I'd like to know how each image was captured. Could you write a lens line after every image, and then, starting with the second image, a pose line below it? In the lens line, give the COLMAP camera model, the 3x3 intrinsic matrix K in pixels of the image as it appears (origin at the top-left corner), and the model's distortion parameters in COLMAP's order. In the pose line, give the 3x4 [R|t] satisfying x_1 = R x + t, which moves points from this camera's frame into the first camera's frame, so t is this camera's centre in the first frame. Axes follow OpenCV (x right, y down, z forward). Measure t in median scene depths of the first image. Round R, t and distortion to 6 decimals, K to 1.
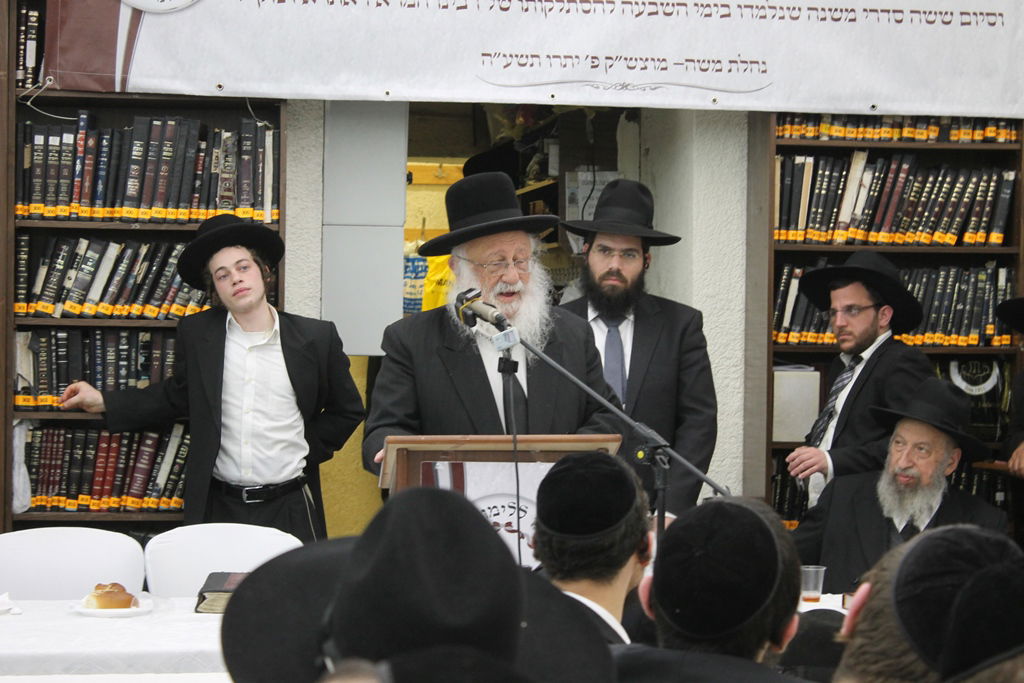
lens RADIAL K [[2487.5, 0, 512.0], [0, 2487.5, 341.5], [0, 0, 1]] dist [0.110181, 0.345084]
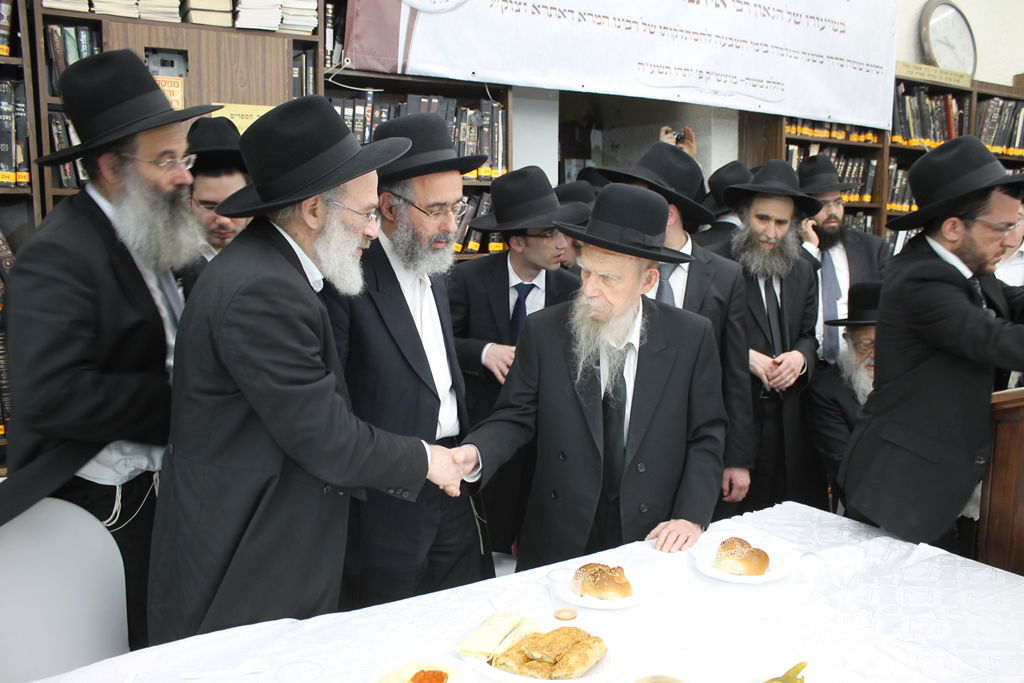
lens RADIAL K [[856.5, 0, 512.0], [0, 856.5, 341.5], [0, 0, 1]] dist [-0.166474, 0.137346]
pose [[0.926887, -0.060168, 0.370487, -0.266016], [0.019153, 0.993364, 0.113407, -0.013421], [-0.374852, -0.098019, 0.921888, 0.572181]]
